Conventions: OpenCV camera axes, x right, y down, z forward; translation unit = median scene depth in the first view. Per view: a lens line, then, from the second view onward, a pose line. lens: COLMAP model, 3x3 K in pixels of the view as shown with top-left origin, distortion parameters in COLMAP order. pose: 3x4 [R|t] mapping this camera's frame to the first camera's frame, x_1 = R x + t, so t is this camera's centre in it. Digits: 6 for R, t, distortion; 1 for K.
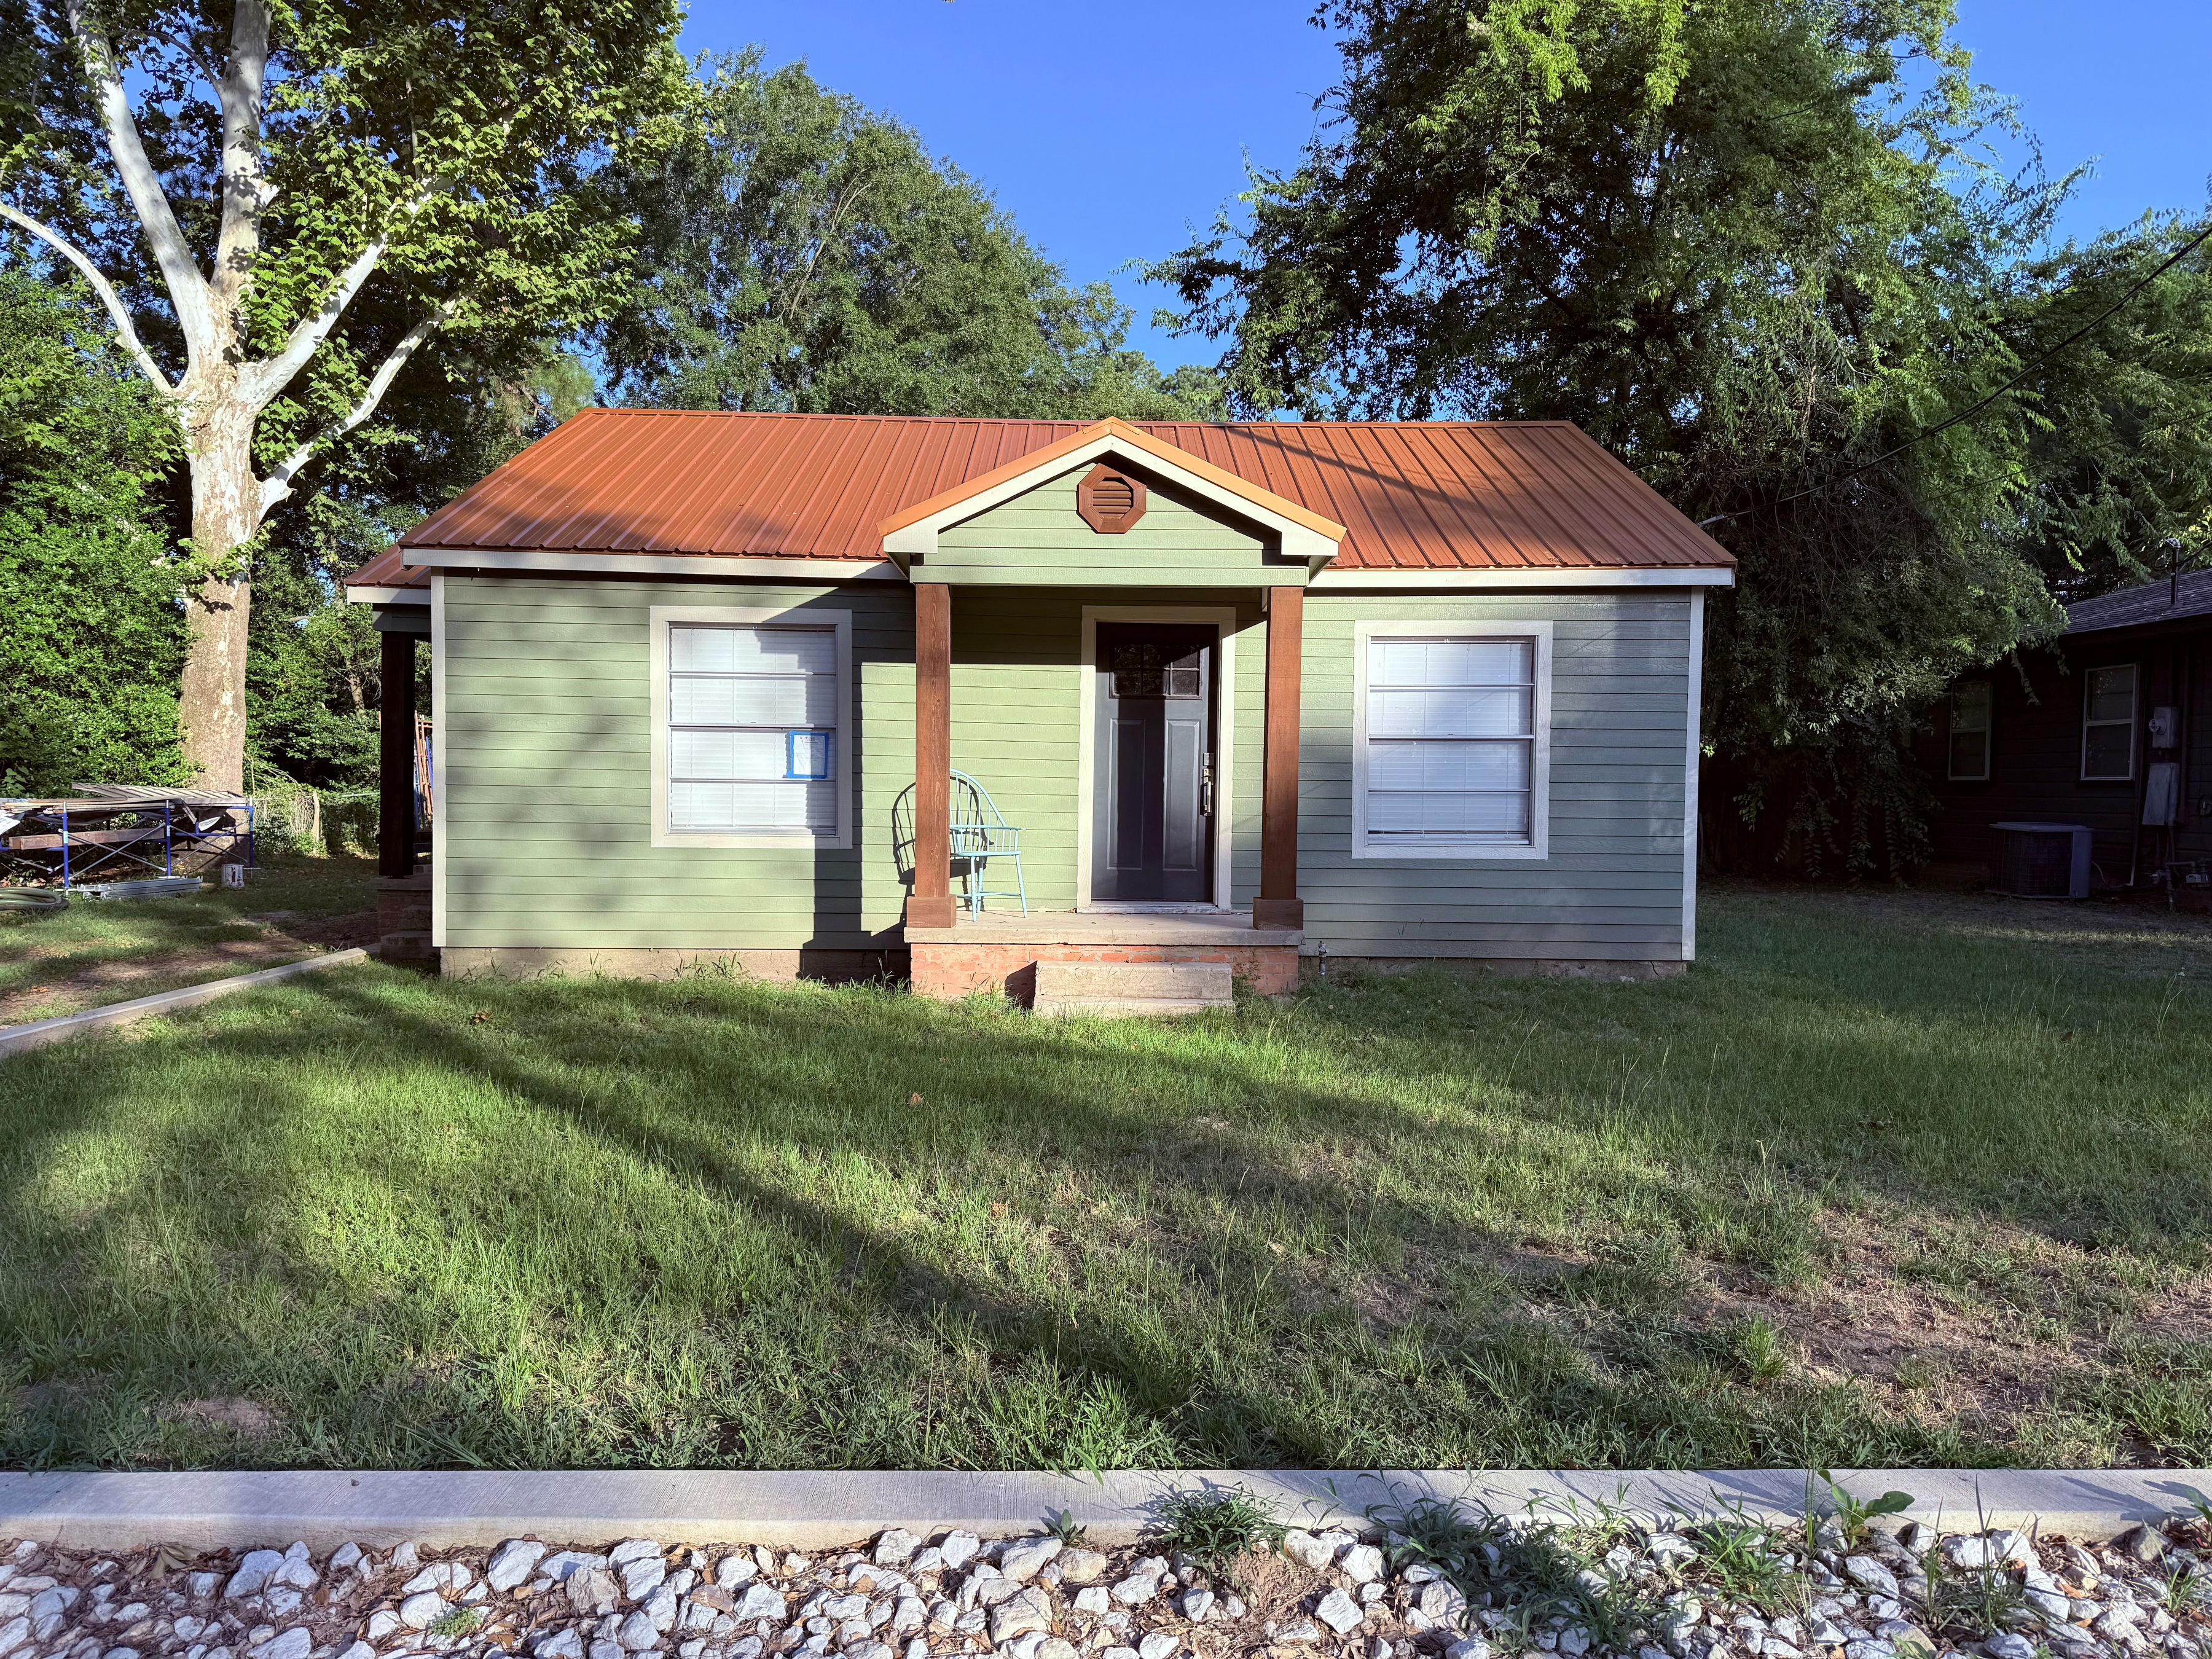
lens RADIAL K [[1565.9, 0, 1101.4], [0, 1565.9, 800.1], [0, 0, 1]] dist [0.118932, -0.137790]
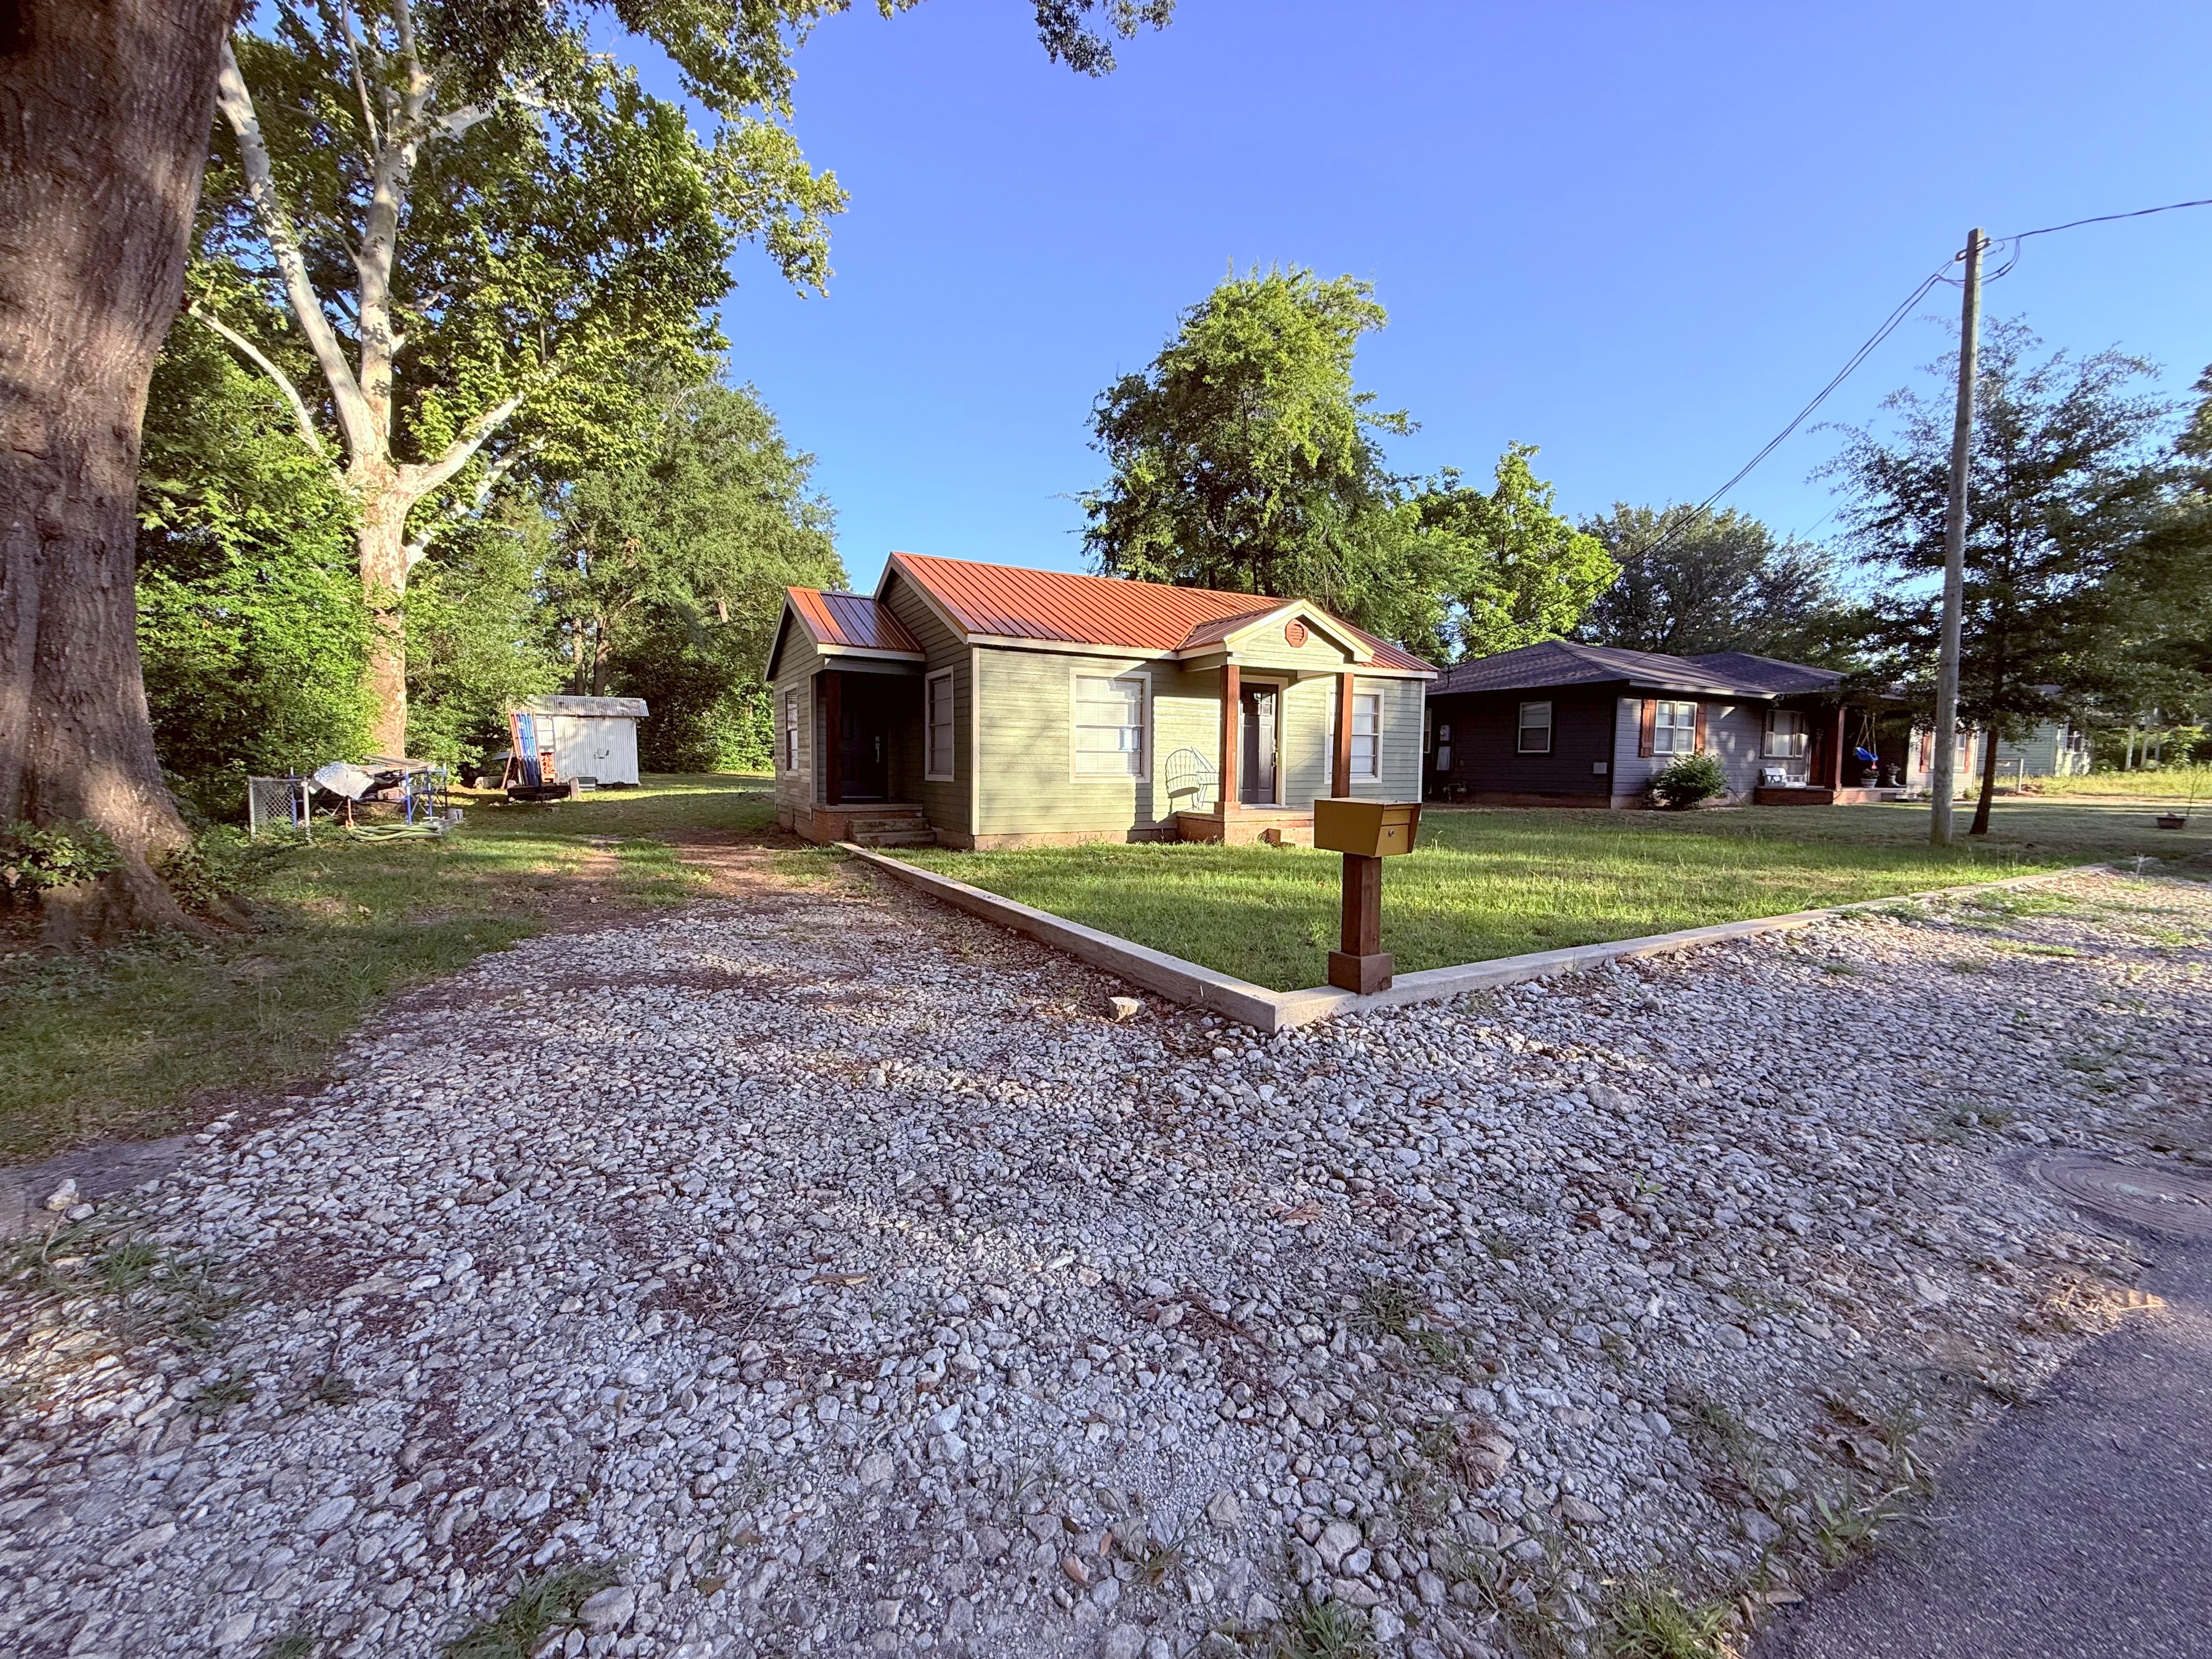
lens RADIAL K [[878.8, 0, 1099.2], [0, 878.8, 830.4], [0, 0, 1]] dist [0.000316, -0.000333]
pose [[0.881691, -0.040315, 0.470101, -0.844252], [0.005833, 0.997198, 0.074578, 0.005520], [-0.471791, -0.063013, 0.879456, -0.045201]]
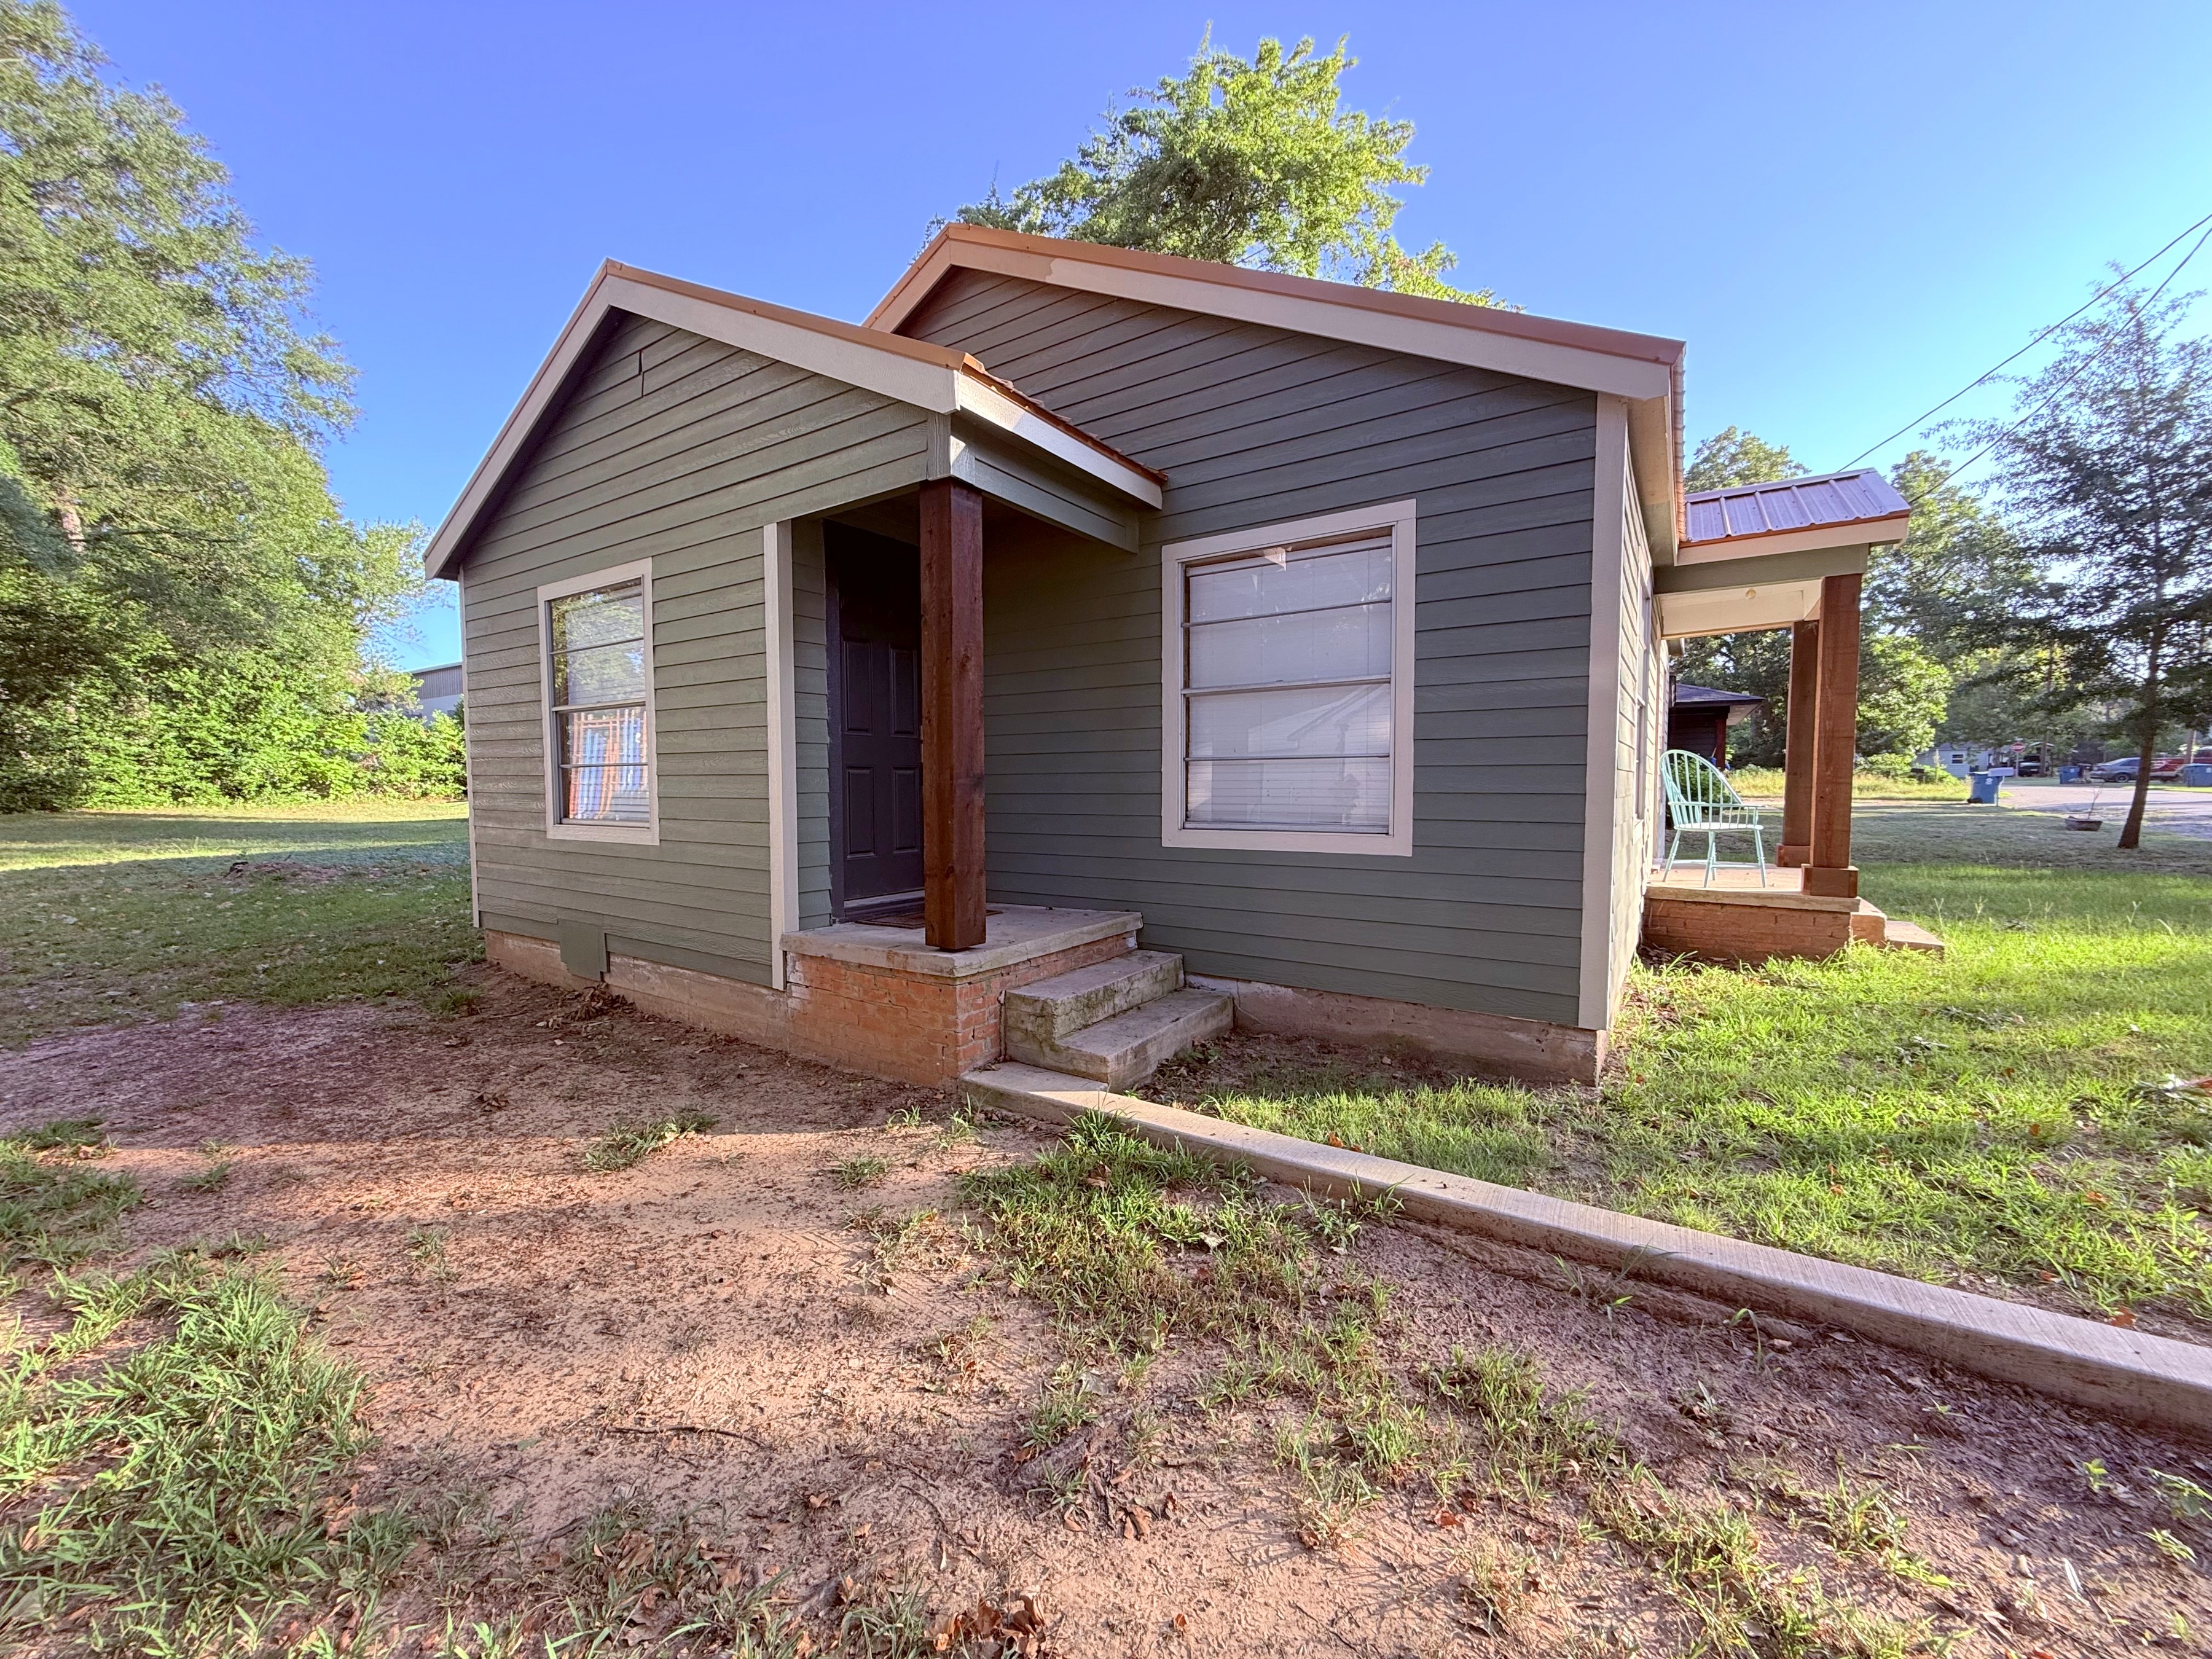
lens RADIAL K [[878.8, 0, 1099.2], [0, 878.8, 830.4], [0, 0, 1]] dist [0.000316, -0.000333]
pose [[0.573191, -0.064917, 0.816846, -0.831256], [0.019432, 0.997653, 0.065651, -0.017097], [-0.819191, -0.021758, 0.573107, 1.031572]]
